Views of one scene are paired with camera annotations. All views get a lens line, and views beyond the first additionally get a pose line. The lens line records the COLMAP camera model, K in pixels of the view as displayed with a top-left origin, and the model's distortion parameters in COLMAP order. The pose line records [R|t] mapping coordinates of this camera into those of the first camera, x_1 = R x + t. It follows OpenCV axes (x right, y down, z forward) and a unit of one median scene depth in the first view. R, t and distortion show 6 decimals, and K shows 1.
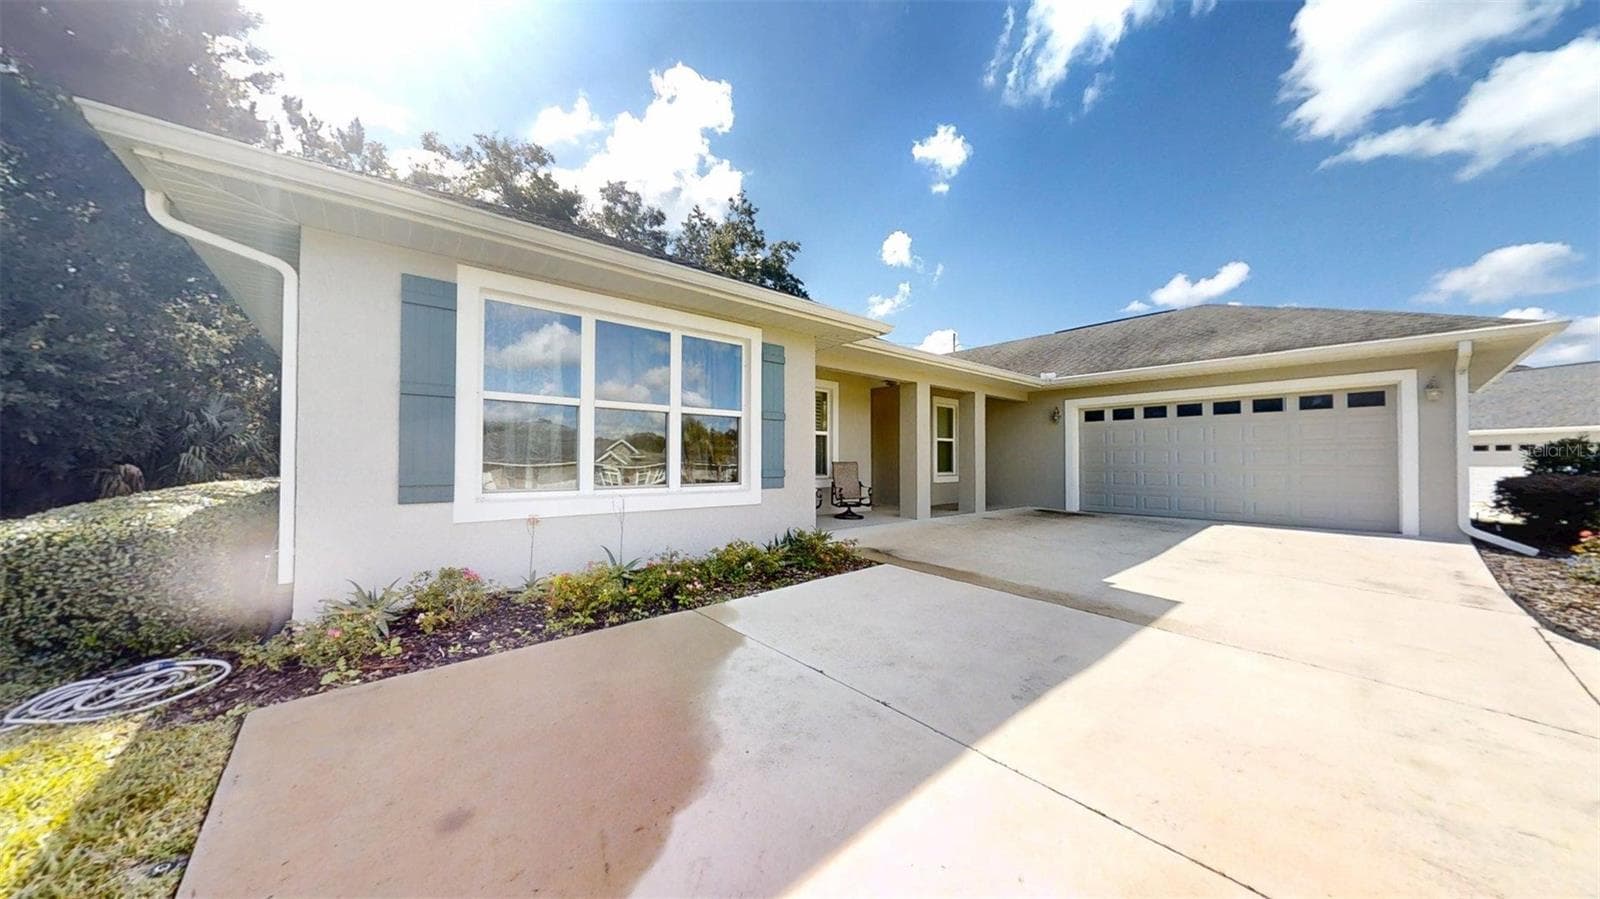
lens RADIAL K [[505.2, 0, 789.1], [0, 505.2, 449.6], [0, 0, 1]] dist [0.000653, 0.000050]
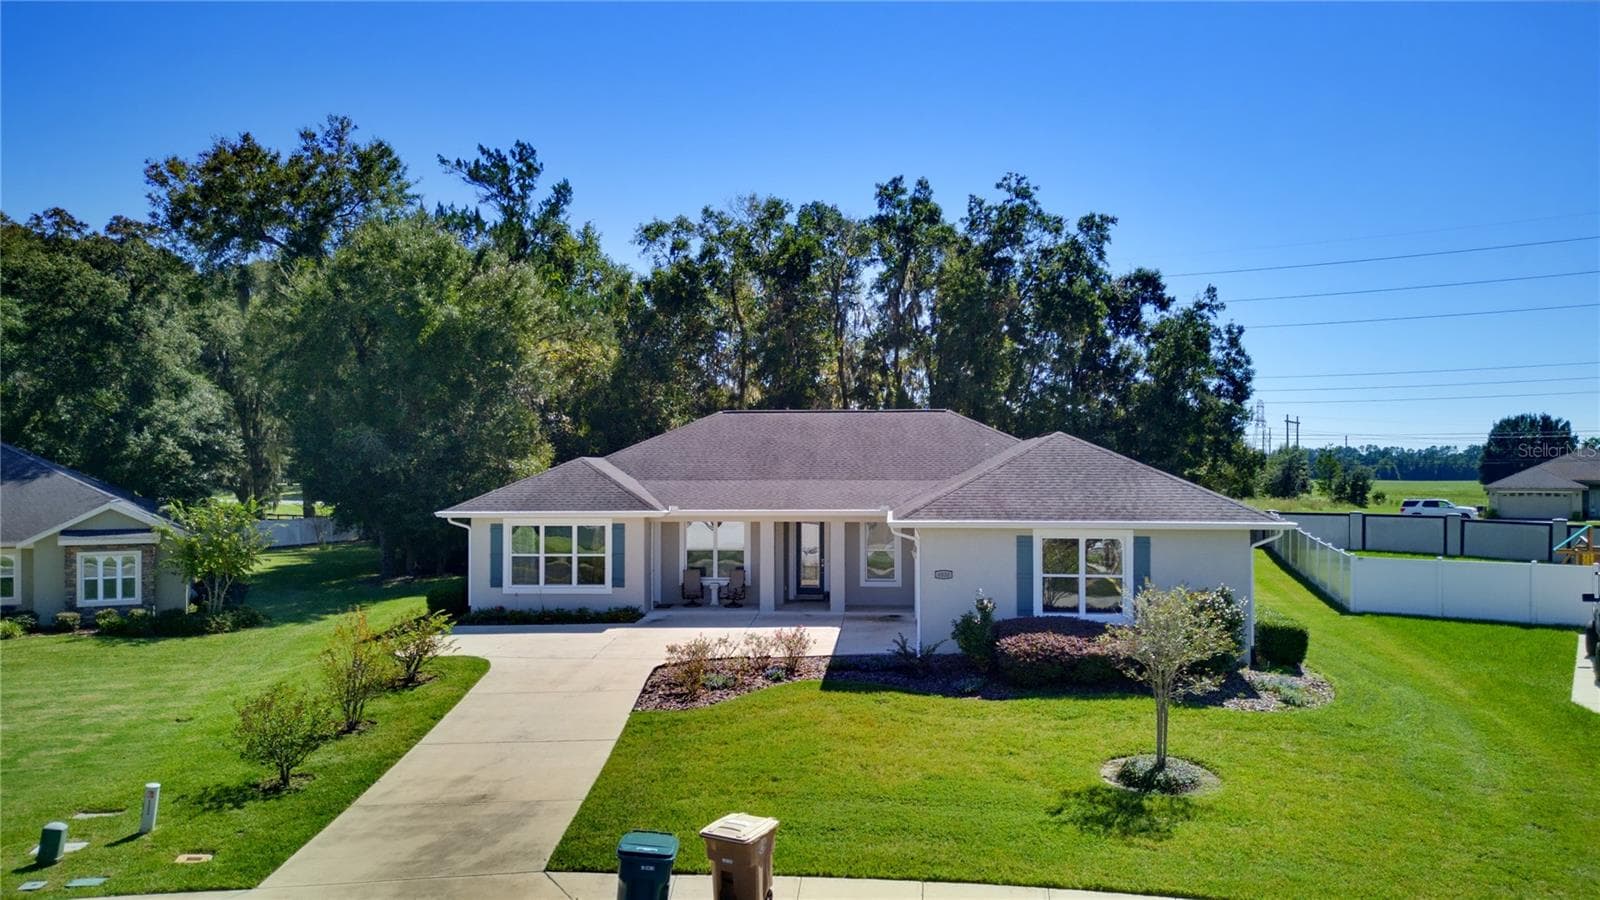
lens RADIAL K [[1127.8, 0, 797.7], [0, 1127.8, 460.1], [0, 0, 1]] dist [0.037640, -0.018429]
pose [[0.711394, -0.008148, -0.702746, 2.846171], [0.022626, 0.999680, 0.011314, -0.371423], [0.702429, -0.023949, 0.711351, -1.405471]]
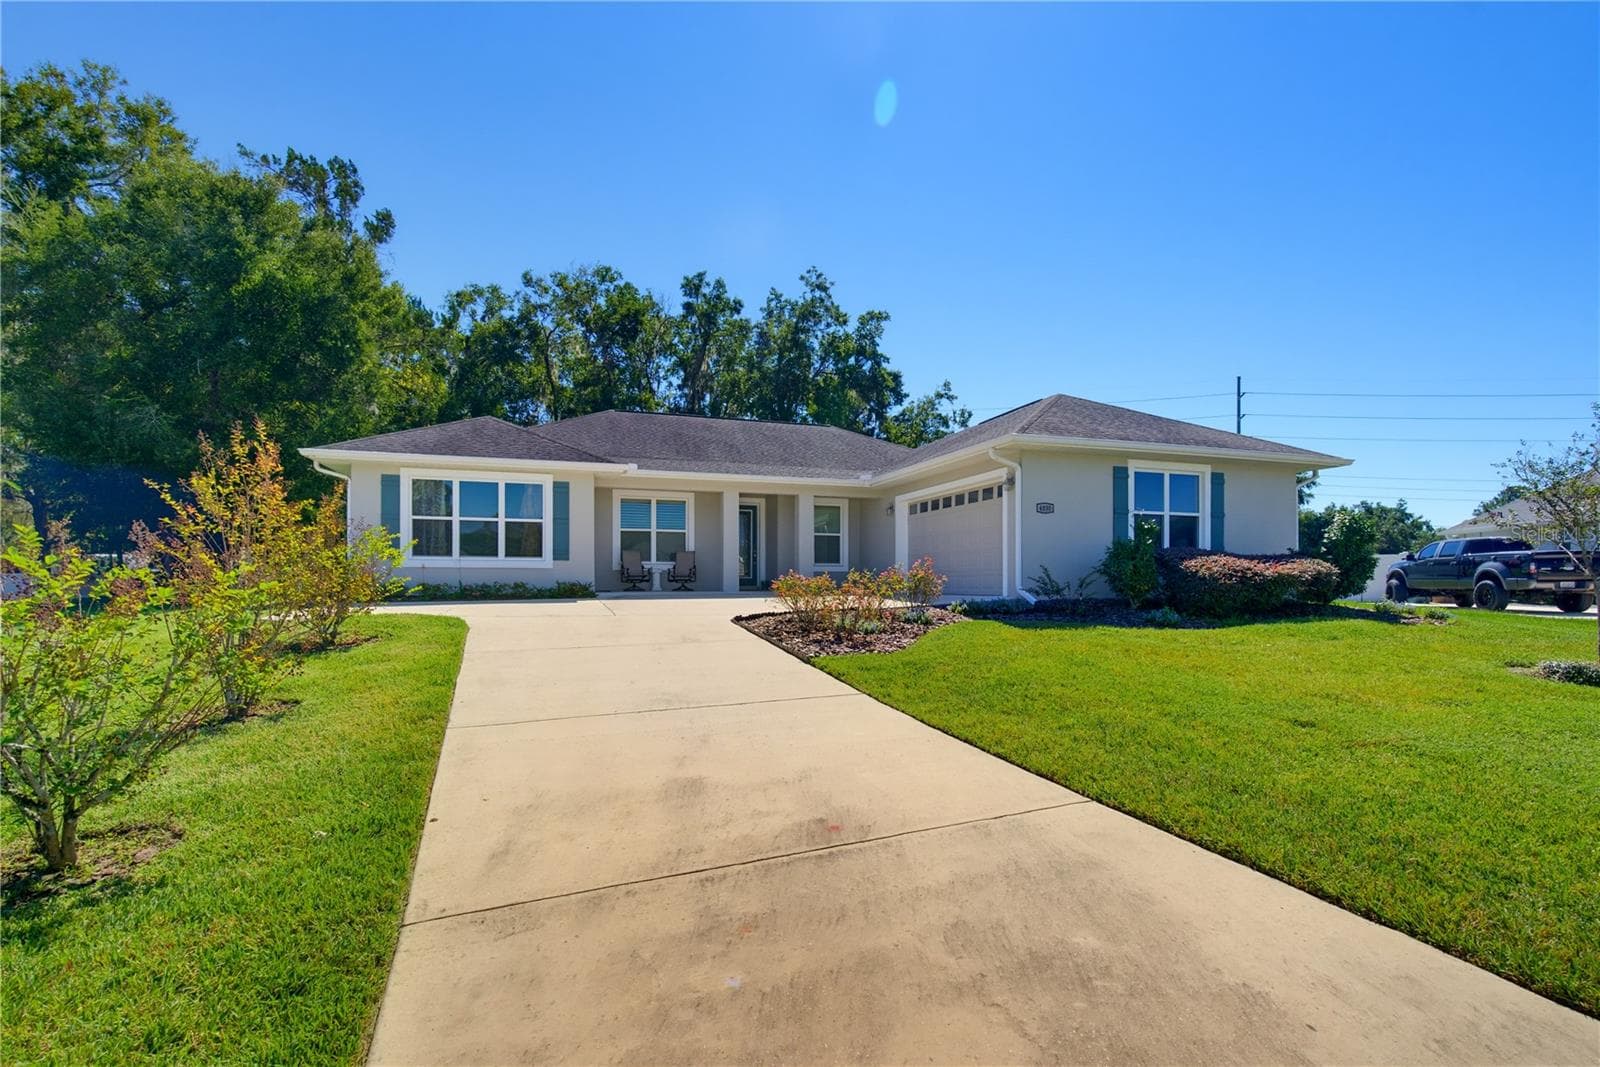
lens RADIAL K [[732.2, 0, 799.8], [0, 732.2, 580.2], [0, 0, 1]] dist [-0.007833, 0.003712]
pose [[0.930186, -0.000990, -0.367088, 1.216257], [0.010174, 0.999682, 0.023084, 0.066327], [0.366949, -0.025207, 0.929900, -0.808143]]
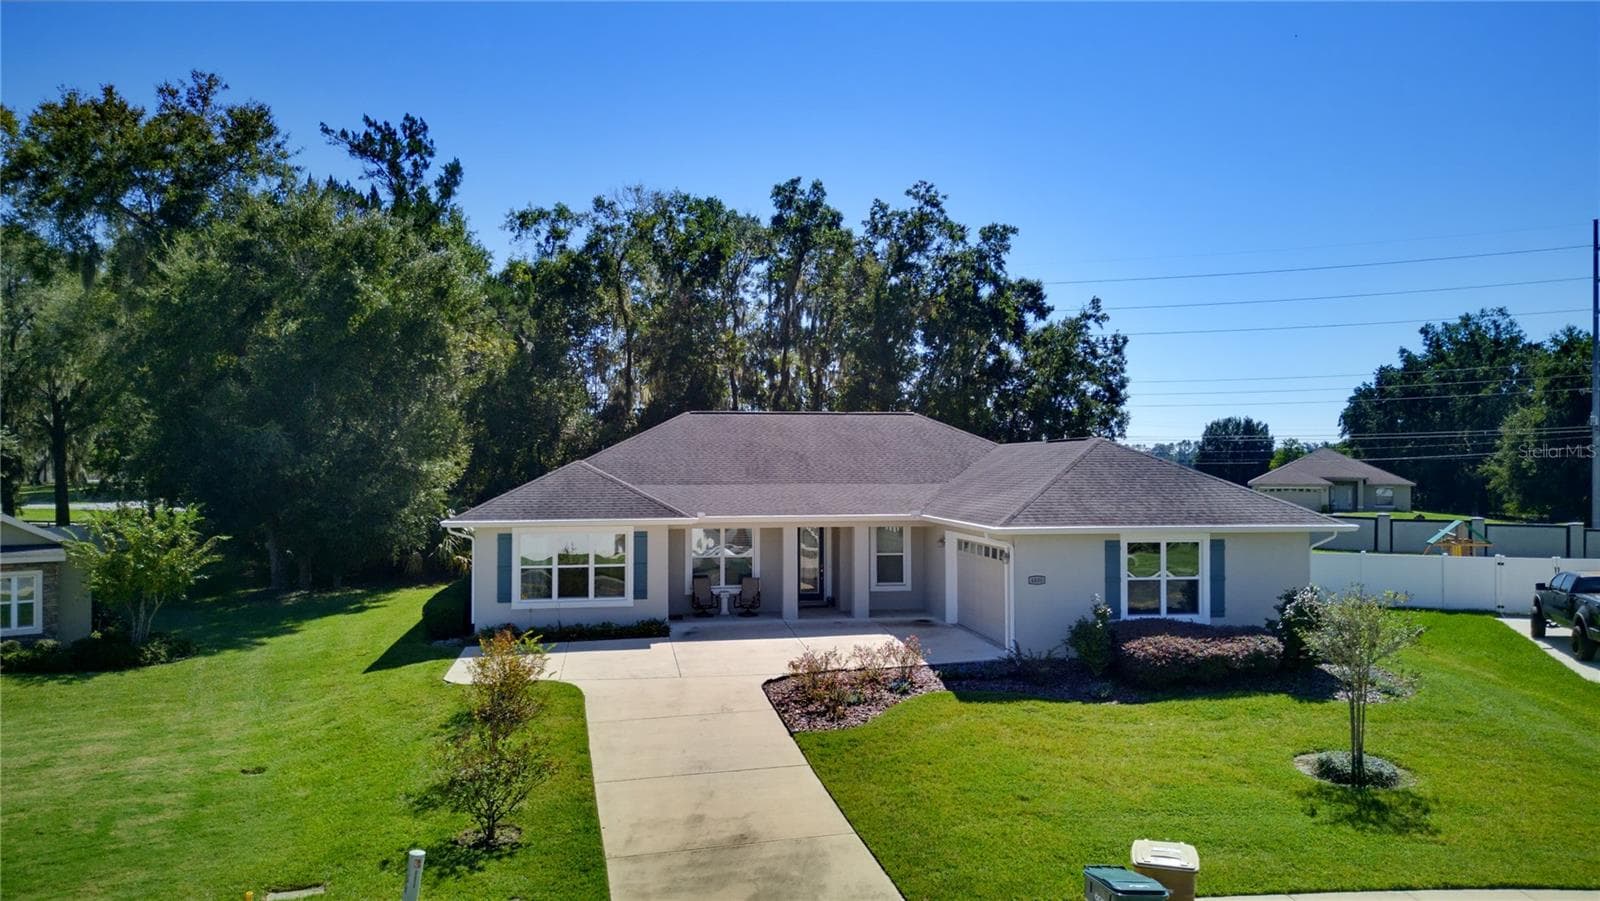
lens RADIAL K [[1127.8, 0, 791.7], [0, 1127.8, 444.5], [0, 0, 1]] dist [0.037640, -0.018429]
pose [[0.853453, -0.011659, -0.521040, 2.087389], [0.017359, 0.999831, 0.006061, -0.414195], [0.520881, -0.014217, 0.853511, -1.897733]]
